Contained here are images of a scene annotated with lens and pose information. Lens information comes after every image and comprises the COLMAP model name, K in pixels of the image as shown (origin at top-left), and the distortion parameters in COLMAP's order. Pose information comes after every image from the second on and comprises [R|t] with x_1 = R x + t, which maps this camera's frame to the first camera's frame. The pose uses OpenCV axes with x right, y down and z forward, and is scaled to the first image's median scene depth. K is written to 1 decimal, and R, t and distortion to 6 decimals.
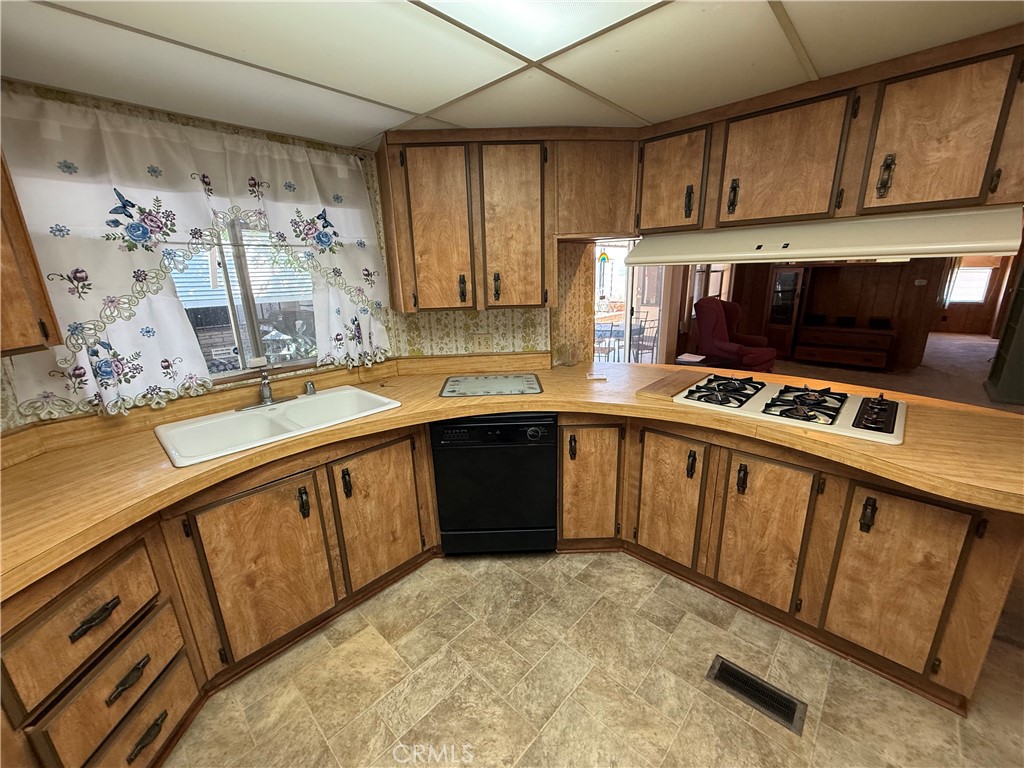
lens RADIAL K [[408.2, 0, 509.3], [0, 408.2, 383.7], [0, 0, 1]] dist [0.000368, -0.000003]
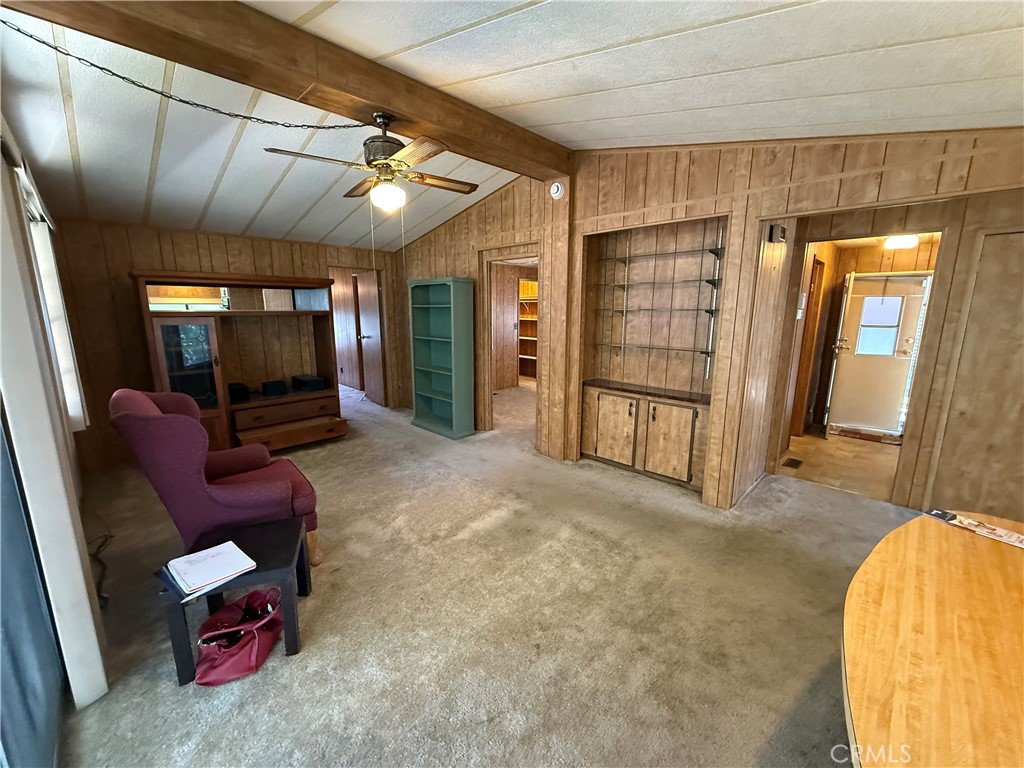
lens RADIAL K [[408.2, 0, 509.3], [0, 408.2, 383.7], [0, 0, 1]] dist [0.000368, -0.000003]
pose [[0.016538, -0.158176, 0.987272, 0.321952], [0.260653, 0.953948, 0.148471, -0.523678], [-0.965291, 0.254880, 0.057006, 1.794795]]
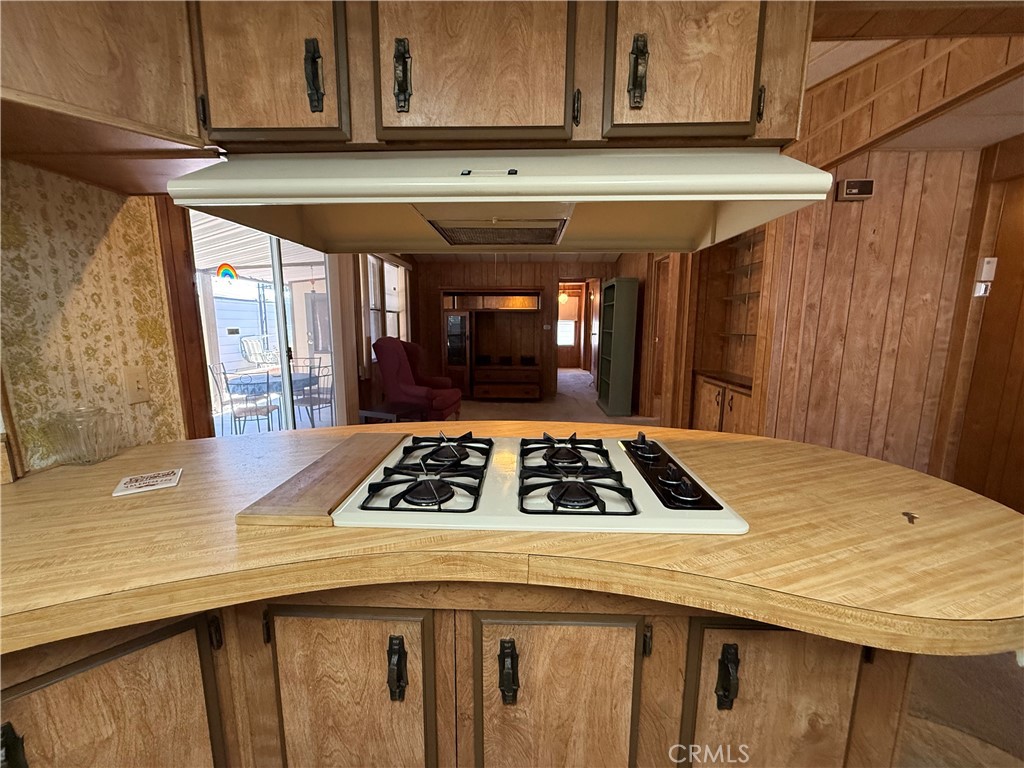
lens RADIAL K [[408.2, 0, 509.3], [0, 408.2, 383.7], [0, 0, 1]] dist [0.000368, -0.000003]
pose [[0.743488, -0.070673, 0.665005, 0.270064], [0.154116, 0.985741, -0.067546, -0.040440], [-0.650749, 0.152708, 0.743778, 0.561865]]
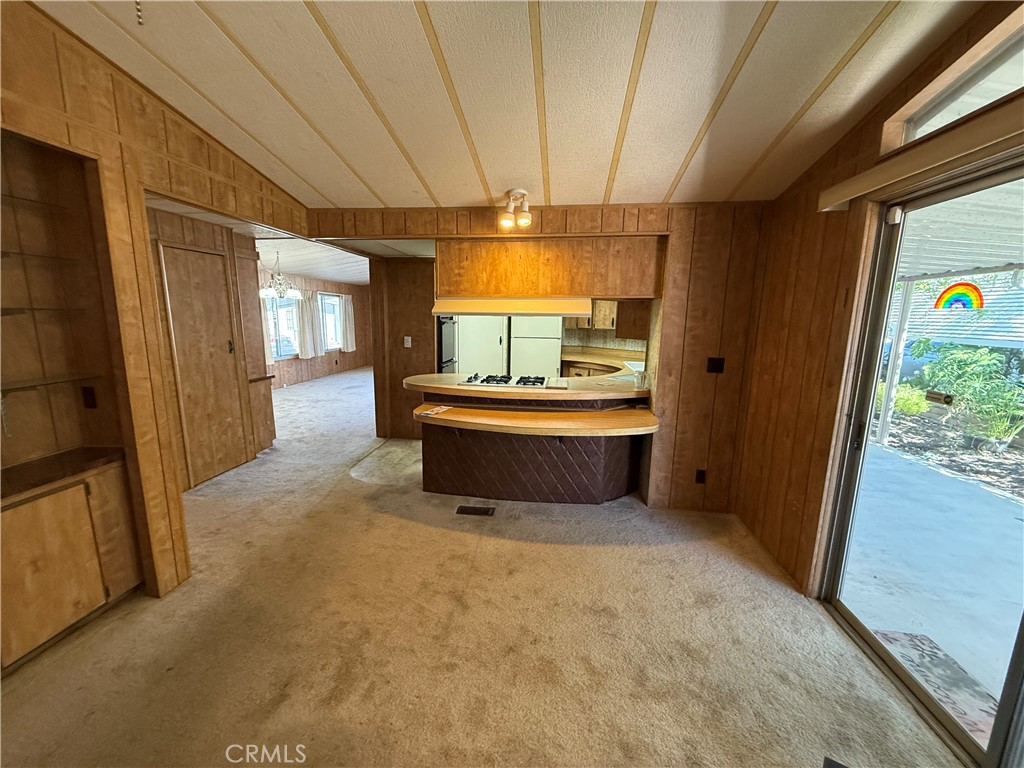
lens RADIAL K [[408.2, 0, 509.3], [0, 408.2, 383.7], [0, 0, 1]] dist [0.000368, -0.000003]
pose [[-0.805648, 0.116560, -0.580814, 1.786526], [-0.147325, 0.910224, 0.387023, -0.721002], [0.573782, 0.397373, -0.716148, 2.393924]]
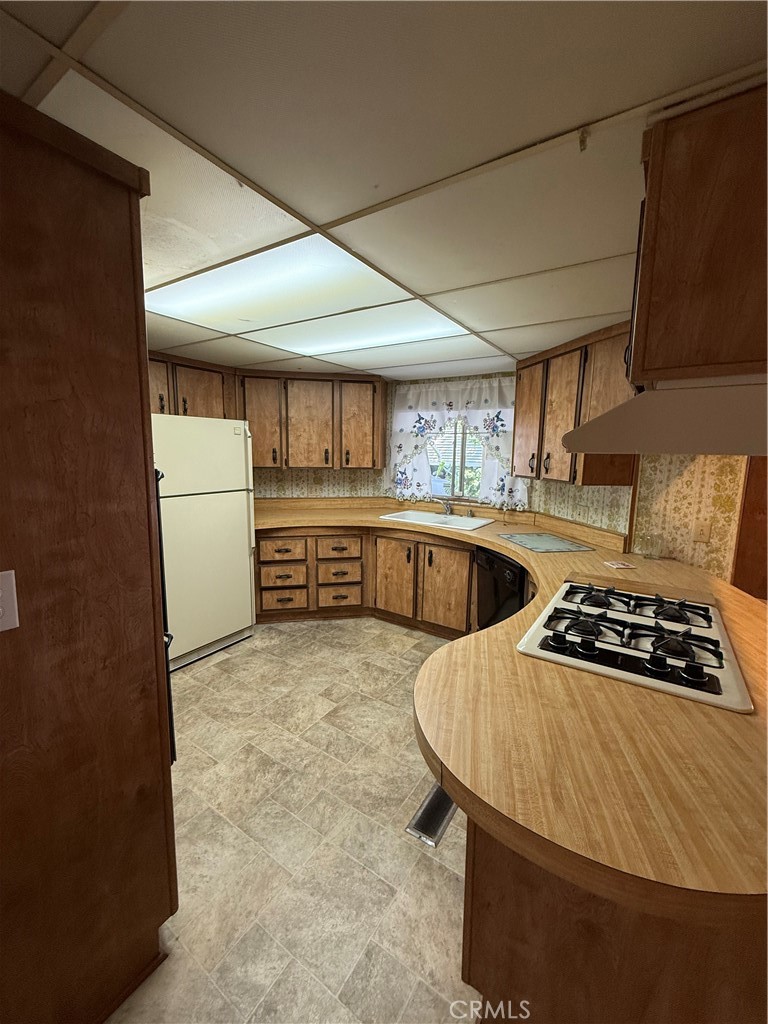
lens RADIAL K [[408.2, 0, 384.2], [0, 408.2, 509.3], [0, 0, 1]] dist [0.000368, -0.000003]
pose [[0.175873, 0.176477, -0.968465, 1.252093], [-0.280457, 0.952011, 0.122548, -0.129489], [0.943617, 0.250060, 0.216928, 0.321766]]
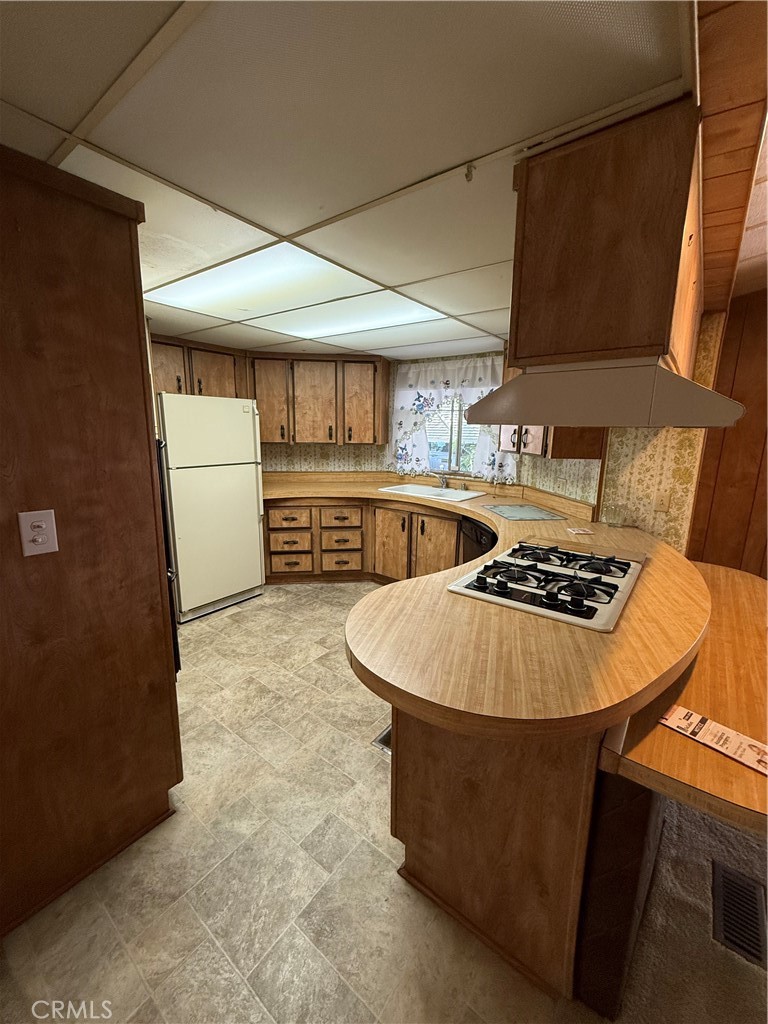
lens RADIAL K [[408.2, 0, 384.2], [0, 408.2, 509.3], [0, 0, 1]] dist [0.000368, -0.000003]
pose [[0.110254, 0.227366, -0.967548, 1.422747], [-0.280291, 0.941083, 0.189207, -0.157963], [0.953562, 0.250335, 0.167487, 0.432696]]
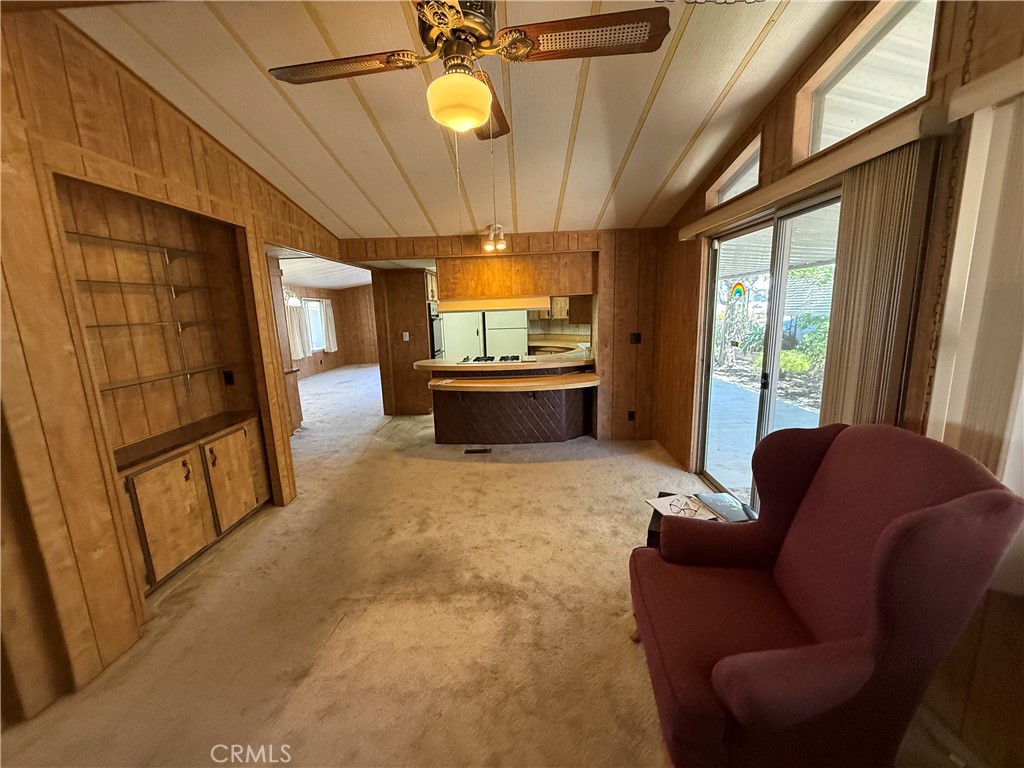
lens RADIAL K [[408.2, 0, 509.3], [0, 408.2, 383.7], [0, 0, 1]] dist [0.000368, -0.000003]
pose [[-0.742355, 0.172549, -0.647407, 2.318353], [-0.124111, 0.914132, 0.385951, -0.868745], [0.658411, 0.366863, -0.657196, 2.855746]]
